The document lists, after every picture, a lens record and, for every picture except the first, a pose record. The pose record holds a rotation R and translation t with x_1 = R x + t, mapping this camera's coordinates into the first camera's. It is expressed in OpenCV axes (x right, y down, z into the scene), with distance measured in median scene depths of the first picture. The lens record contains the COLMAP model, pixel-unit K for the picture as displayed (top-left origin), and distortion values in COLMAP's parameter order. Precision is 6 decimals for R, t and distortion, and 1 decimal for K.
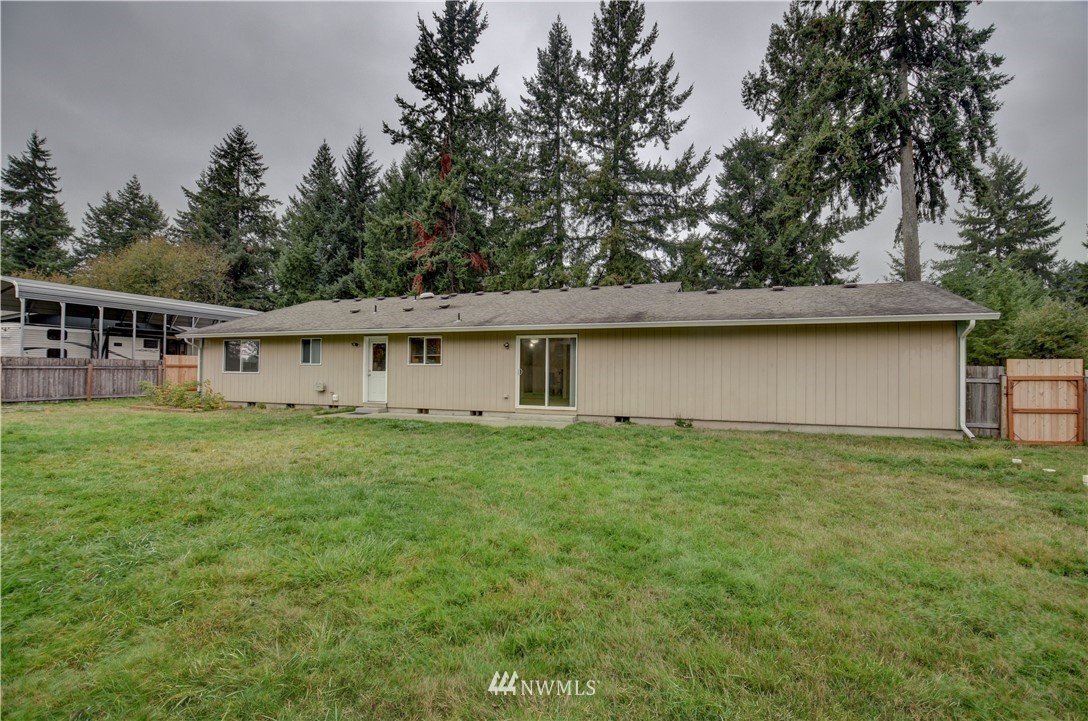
lens RADIAL K [[480.1, 0, 557.2], [0, 480.1, 361.3], [0, 0, 1]] dist [0.001784, -0.017799]
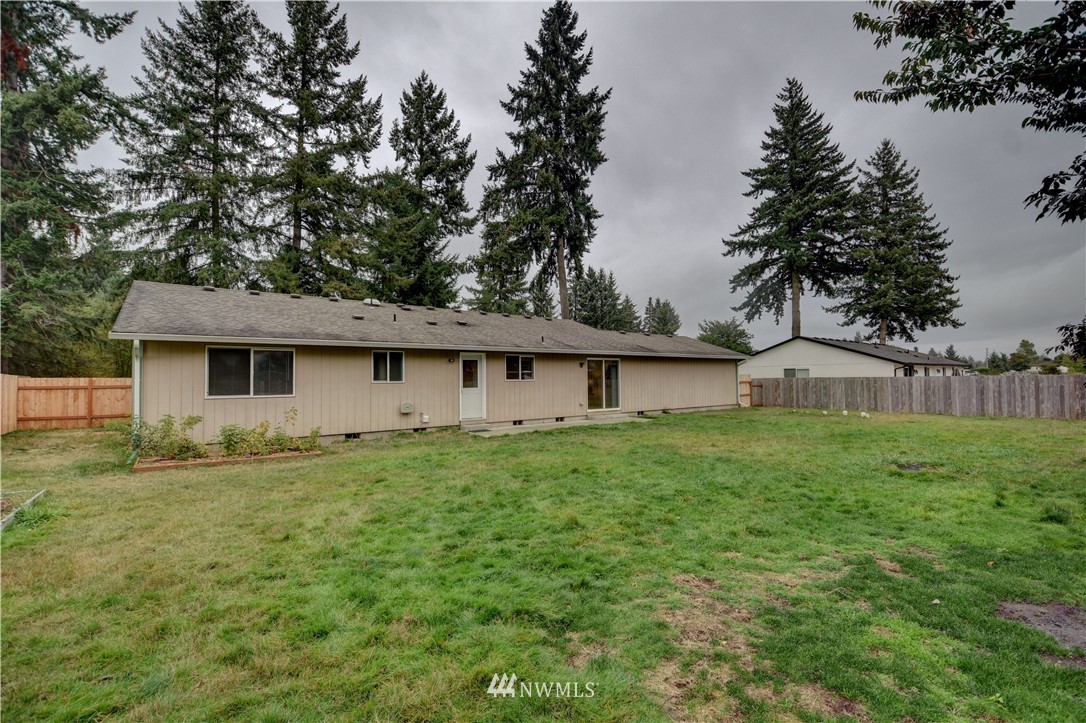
lens RADIAL K [[481.9, 0, 557.2], [0, 481.9, 362.2], [0, 0, 1]] dist [0.001553, -0.015221]
pose [[0.528768, 0.018484, 0.848565, -1.157234], [0.003990, 0.999698, -0.024262, -0.008002], [-0.848757, 0.016215, 0.528534, 0.328092]]
